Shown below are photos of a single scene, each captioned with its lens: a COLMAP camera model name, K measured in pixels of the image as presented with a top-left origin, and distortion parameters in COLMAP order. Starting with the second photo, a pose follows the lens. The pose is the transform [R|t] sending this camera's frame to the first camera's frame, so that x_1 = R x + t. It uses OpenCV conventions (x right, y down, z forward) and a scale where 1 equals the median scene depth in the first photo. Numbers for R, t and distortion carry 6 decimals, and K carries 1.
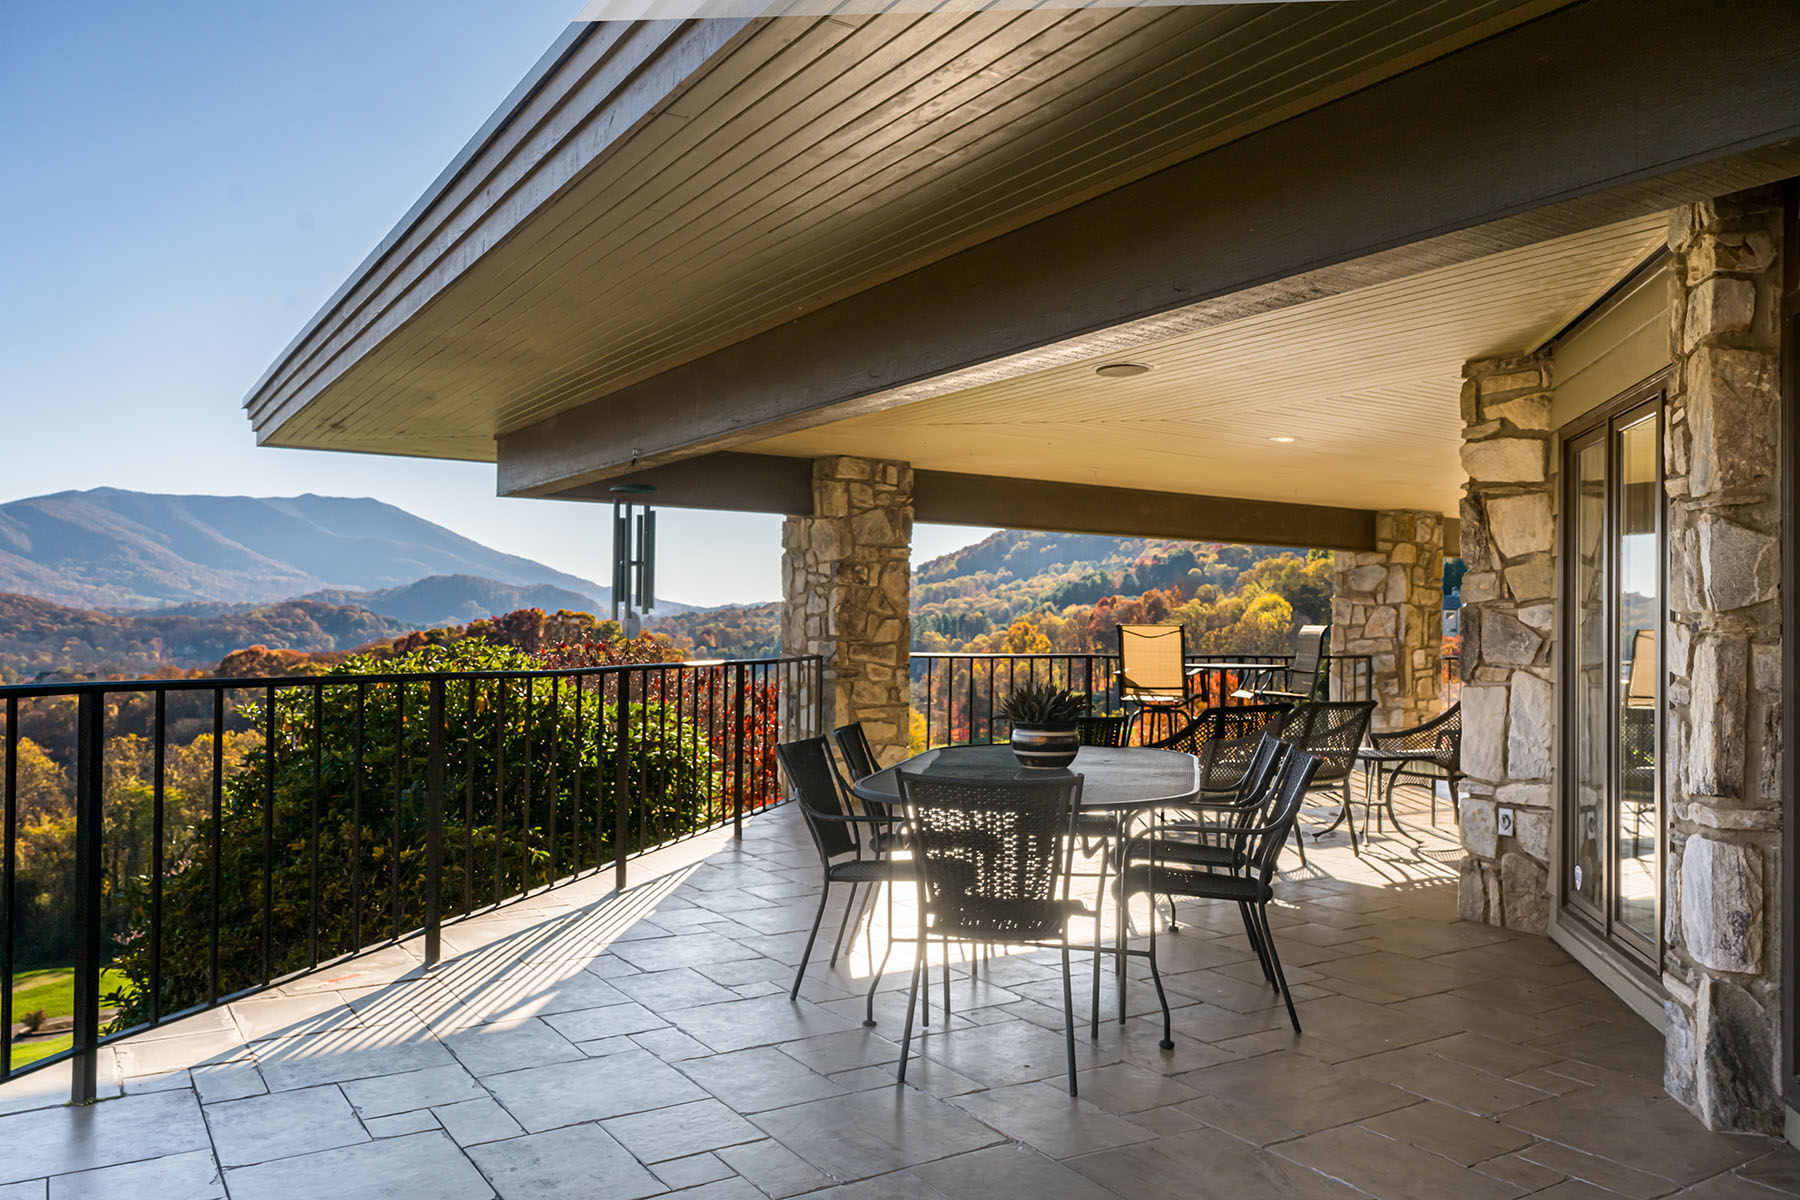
lens RADIAL K [[1298.9, 0, 900.0], [0, 1298.9, 600.0], [0, 0, 1]] dist [-0.002071, -0.001189]
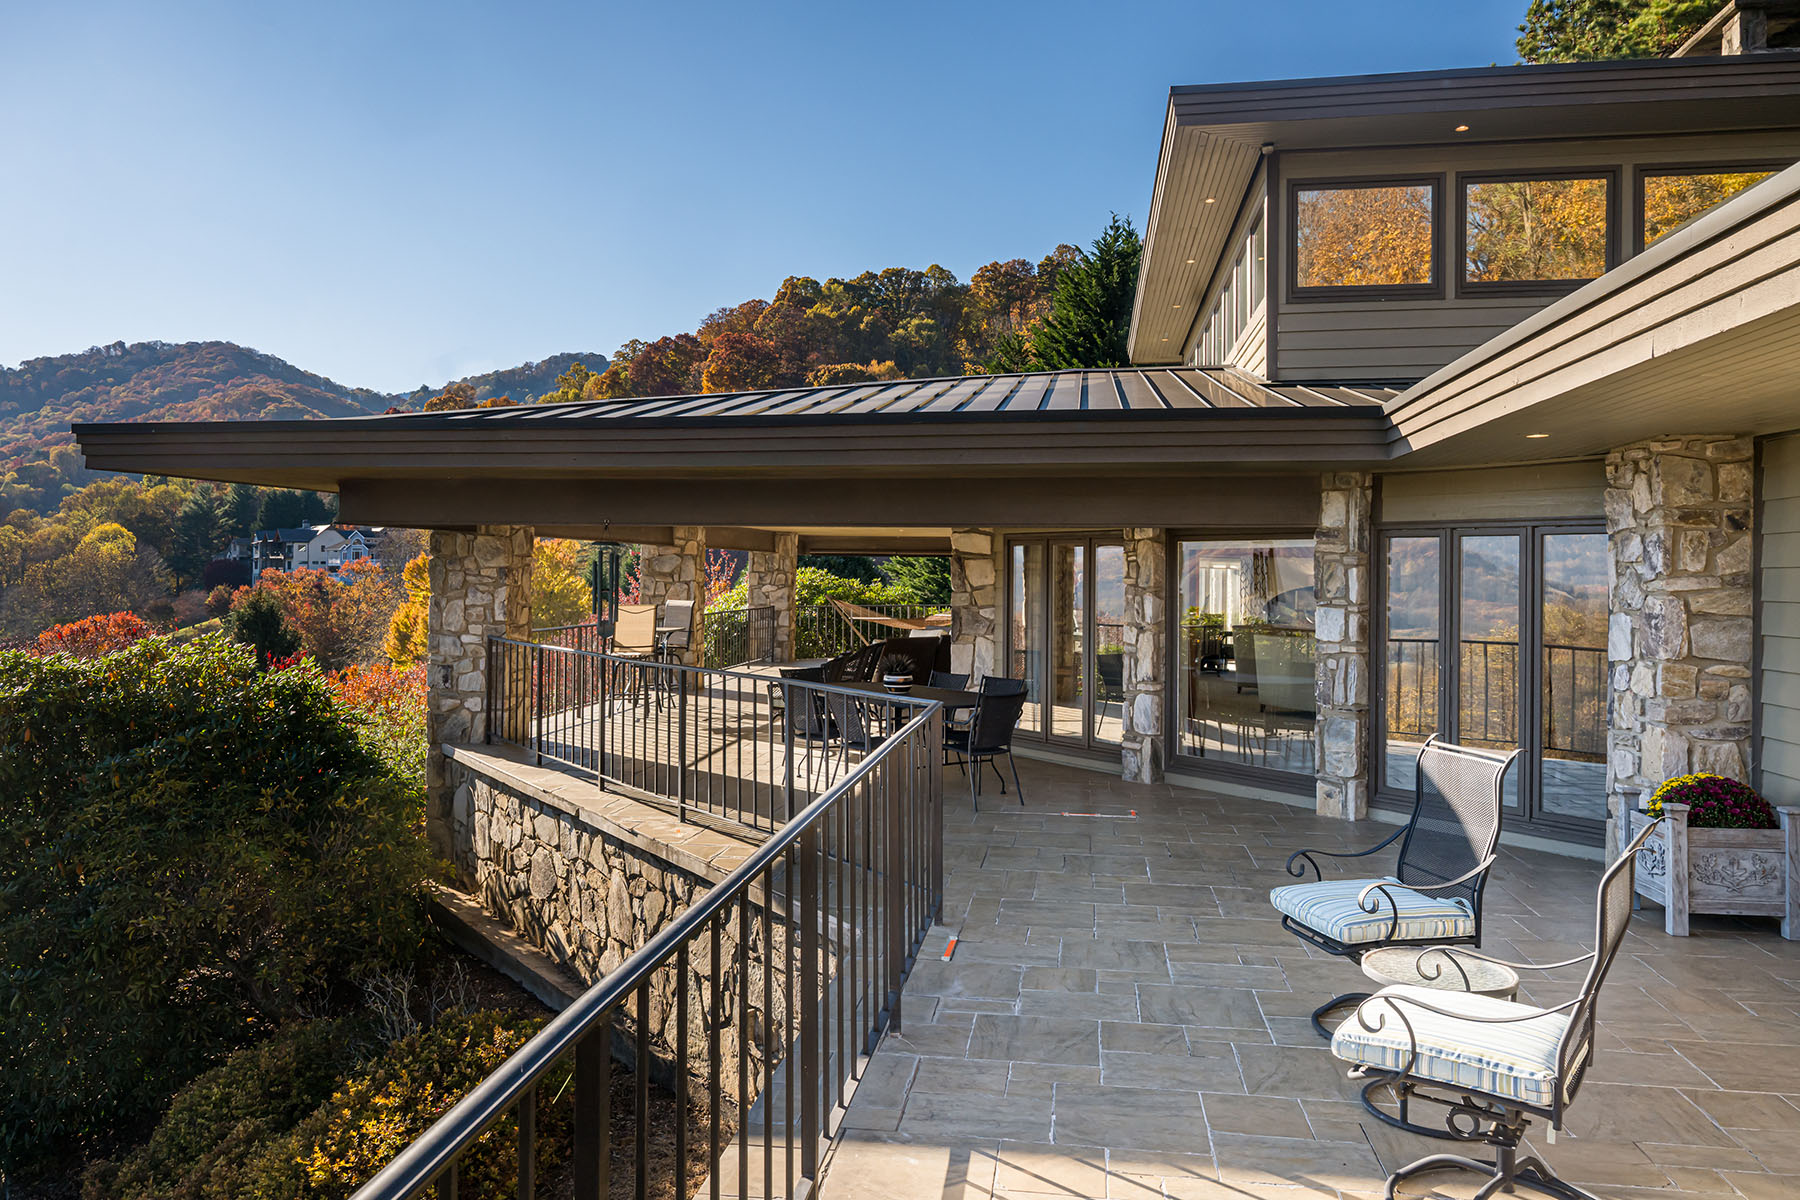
lens RADIAL K [[1243.5, 0, 900.0], [0, 1243.5, 600.0], [0, 0, 1]] dist [-0.001613, -0.001158]
pose [[0.671382, -0.018128, 0.740890, -0.755122], [-0.020722, 0.998851, 0.043218, -0.062054], [-0.740822, -0.044369, 0.670234, -0.217985]]
